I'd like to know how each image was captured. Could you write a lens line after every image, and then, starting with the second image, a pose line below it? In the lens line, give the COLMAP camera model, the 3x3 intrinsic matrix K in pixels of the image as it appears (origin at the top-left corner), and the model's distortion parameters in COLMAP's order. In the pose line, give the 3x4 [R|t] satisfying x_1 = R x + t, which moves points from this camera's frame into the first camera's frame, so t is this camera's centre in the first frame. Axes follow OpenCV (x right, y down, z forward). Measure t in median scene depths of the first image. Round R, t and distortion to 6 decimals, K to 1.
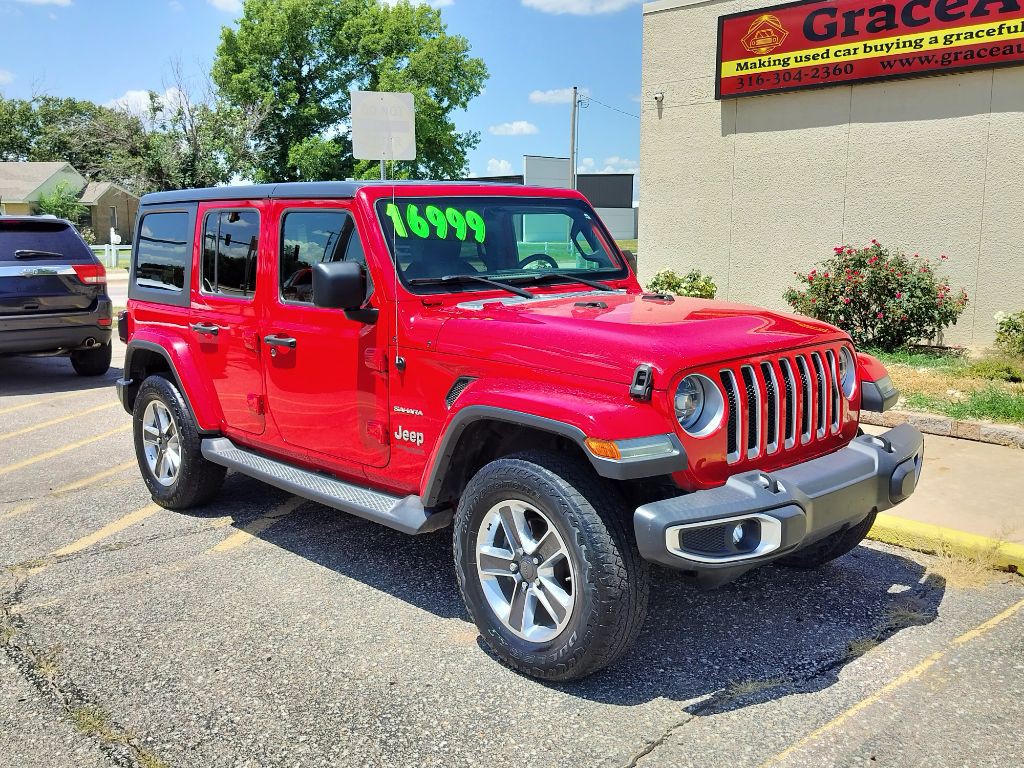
lens RADIAL K [[963.2, 0, 514.7], [0, 963.2, 384.3], [0, 0, 1]] dist [0.071951, -0.112796]
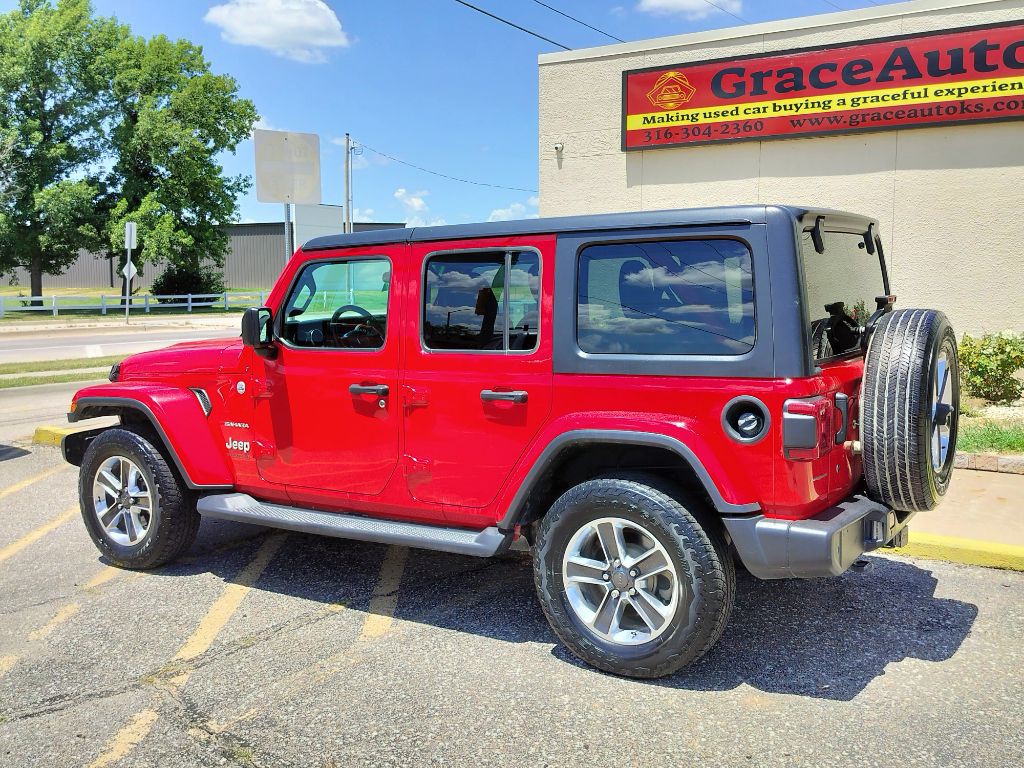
lens RADIAL K [[992.1, 0, 515.7], [0, 992.1, 385.4], [0, 0, 1]] dist [0.084613, -0.141029]
pose [[0.968213, -0.029640, 0.248365, -0.185855], [0.042650, 0.997976, -0.047163, -0.004194], [-0.246464, 0.056257, 0.967518, 0.032944]]
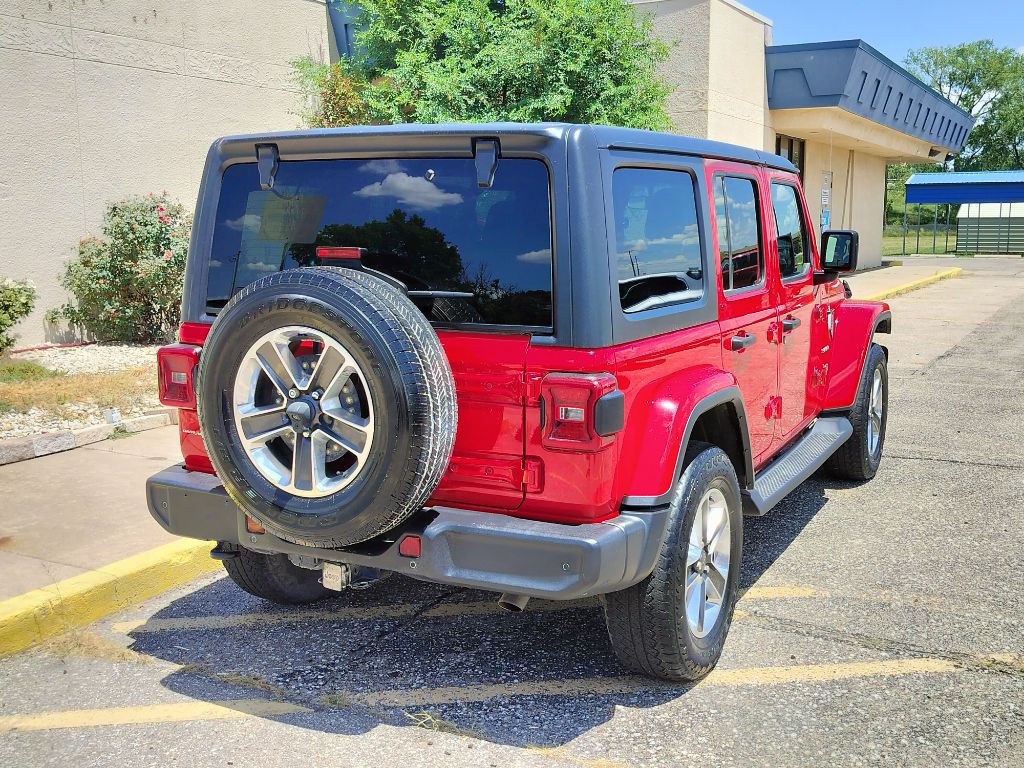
lens RADIAL K [[1111.4, 0, 511.6], [0, 1111.4, 380.1], [0, 0, 1]] dist [0.123999, -0.250202]
pose [[-0.333392, -0.128184, 0.934034, -0.505790], [0.159788, 0.968699, 0.189976, -0.104031], [-0.929149, 0.212584, -0.302474, 0.692935]]
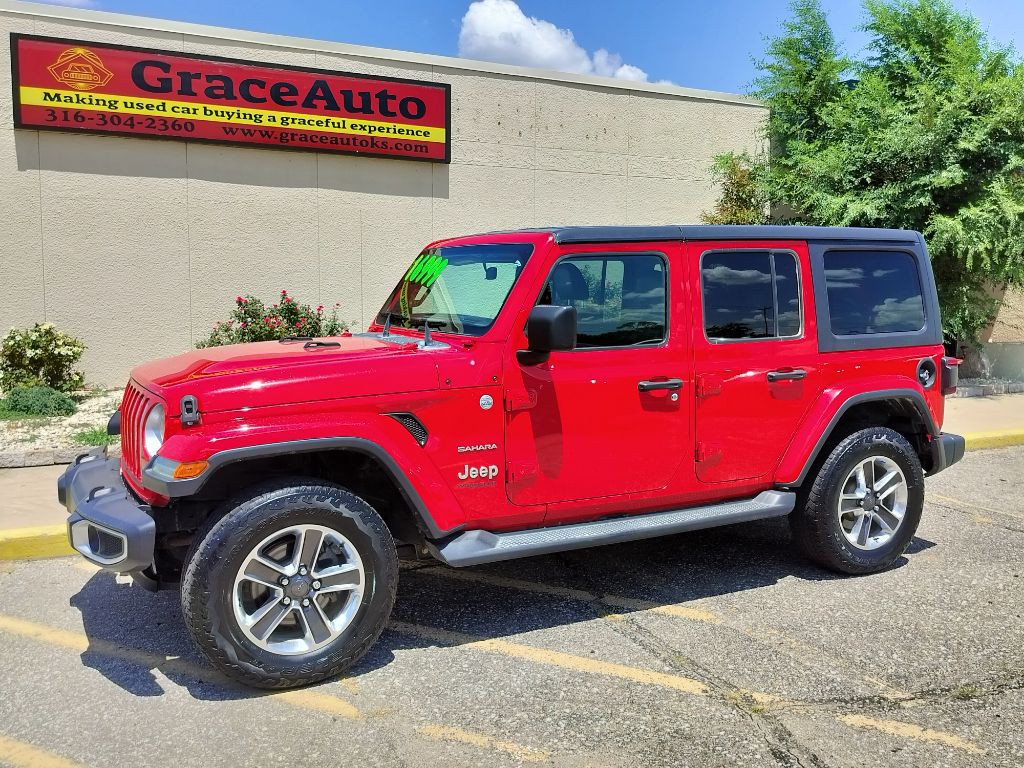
lens RADIAL K [[950.8, 0, 508.7], [0, 950.8, 385.9], [0, 0, 1]] dist [0.083678, -0.138117]
pose [[0.266998, -0.094266, 0.959076, -0.564343], [0.146245, 0.987642, 0.056361, -0.058979], [-0.952536, 0.125211, 0.277484, 0.421441]]
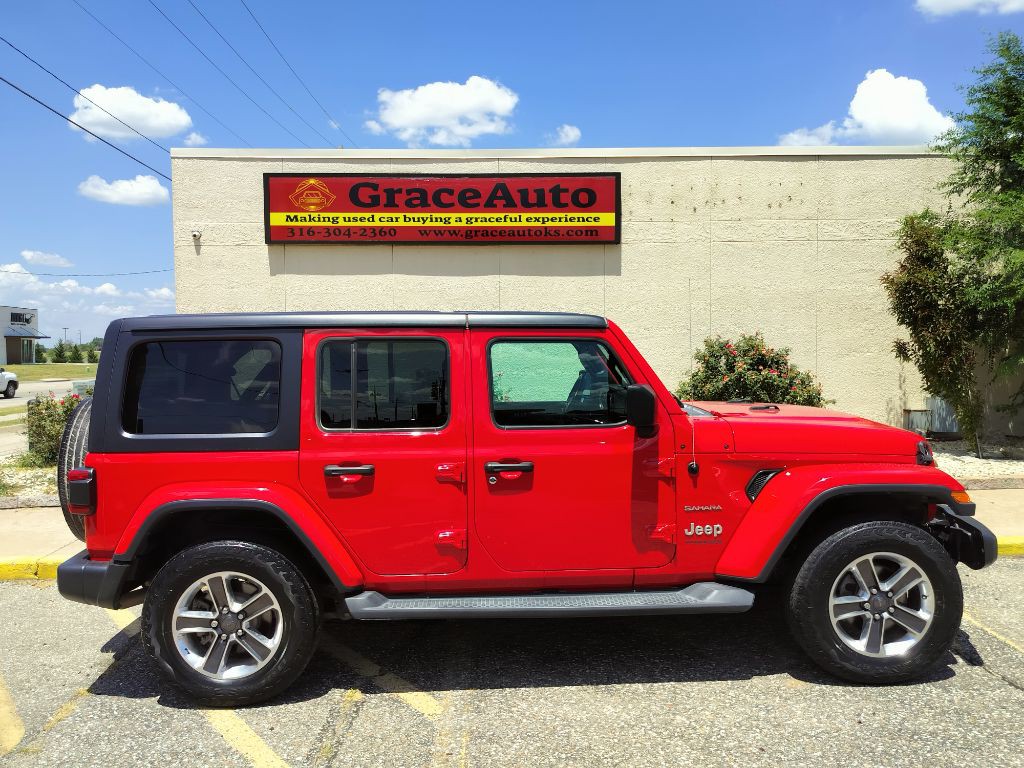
lens RADIAL K [[840.6, 0, 509.4], [0, 840.6, 379.5], [0, 0, 1]] dist [0.100489, -0.163350]
pose [[0.658190, -0.031601, 0.752189, -0.393037], [0.129599, 0.988959, -0.071856, -0.031937], [-0.741613, 0.144778, 0.655018, 0.182148]]
